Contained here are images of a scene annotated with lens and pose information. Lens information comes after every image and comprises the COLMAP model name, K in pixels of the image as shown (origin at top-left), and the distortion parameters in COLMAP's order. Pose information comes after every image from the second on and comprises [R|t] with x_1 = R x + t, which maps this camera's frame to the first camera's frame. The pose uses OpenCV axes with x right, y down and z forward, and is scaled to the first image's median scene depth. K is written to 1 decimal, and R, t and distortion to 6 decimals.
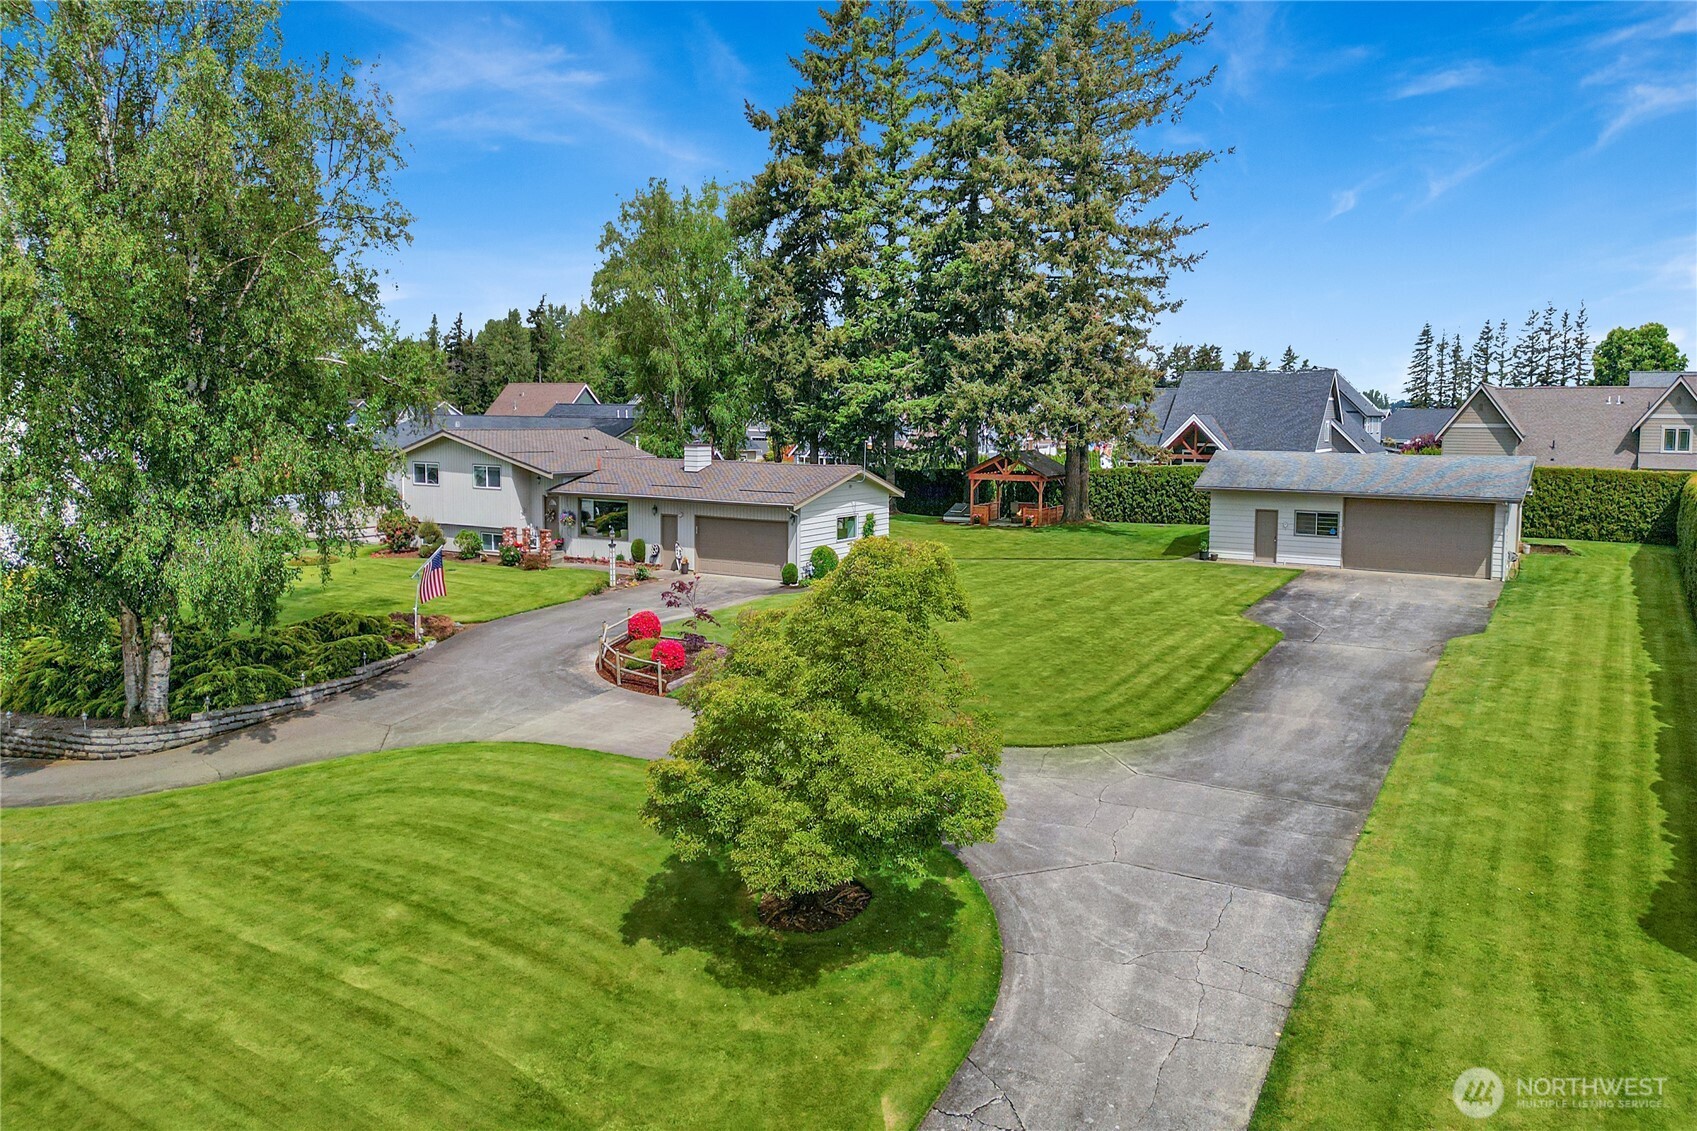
lens RADIAL K [[1251.8, 0, 913.7], [0, 1251.8, 565.9], [0, 0, 1]] dist [0.117419, -0.133769]
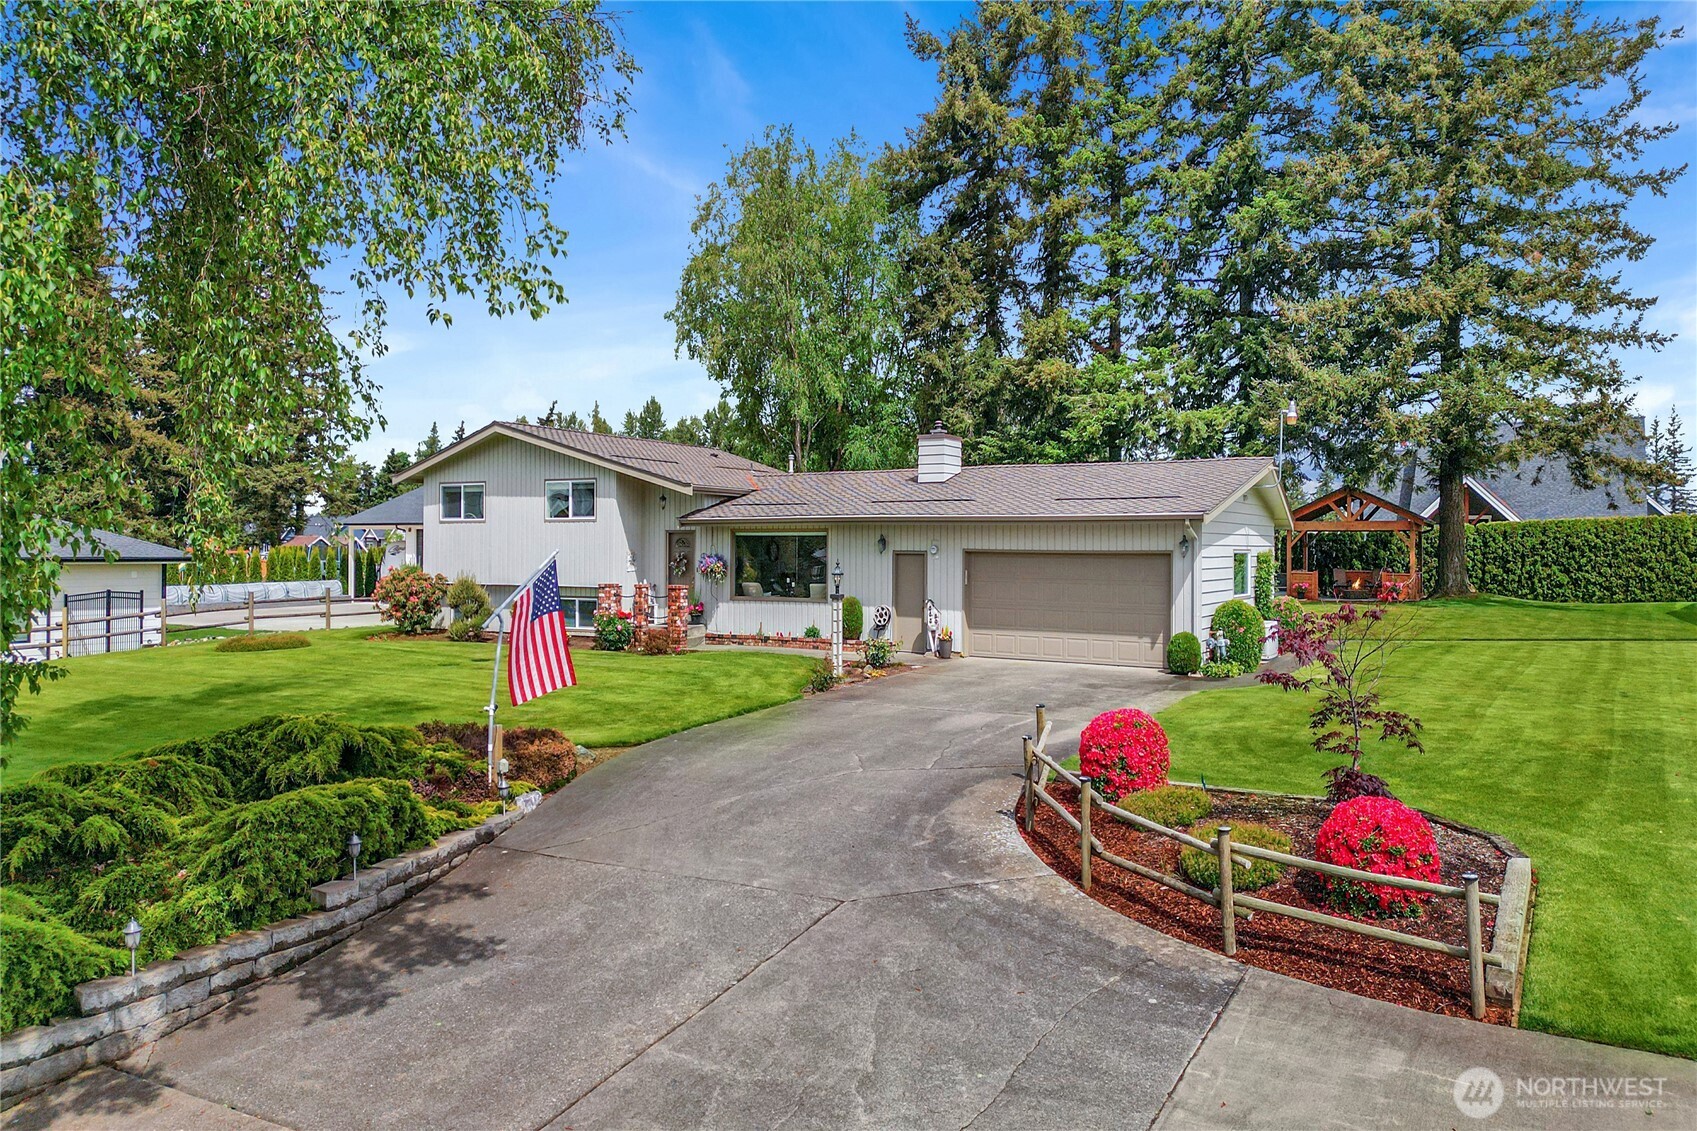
lens RADIAL K [[1233.4, 0, 894.8], [0, 1233.4, 606.6], [0, 0, 1]] dist [0.077737, -0.002907]
pose [[0.999991, -0.002248, 0.003616, -0.282473], [0.002517, 0.997078, -0.076352, 0.033416], [-0.003434, 0.076360, 0.997074, 0.648276]]
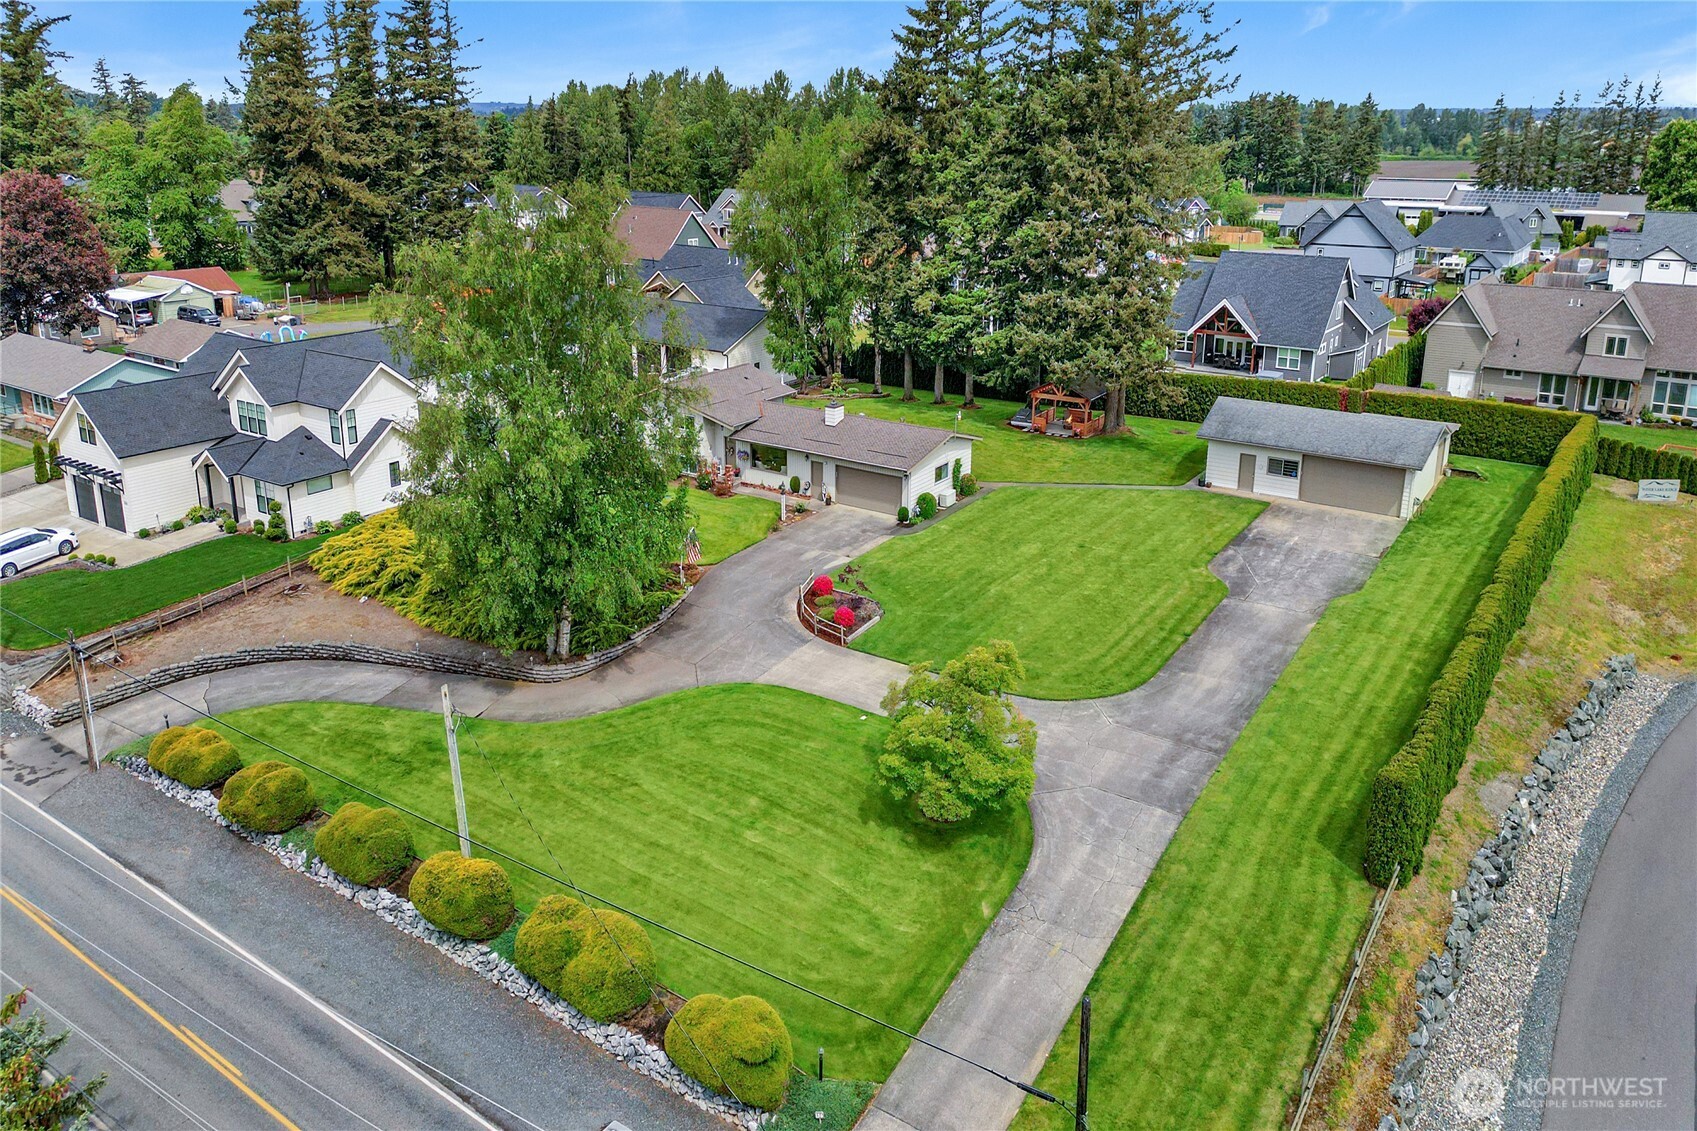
lens RADIAL K [[1251.8, 0, 913.7], [0, 1251.8, 565.9], [0, 0, 1]] dist [0.117419, -0.133769]
pose [[0.998757, 0.019280, -0.045967, -0.025054], [-0.008490, 0.974490, 0.224269, -0.339436], [0.049118, -0.223600, 0.973443, -0.554022]]
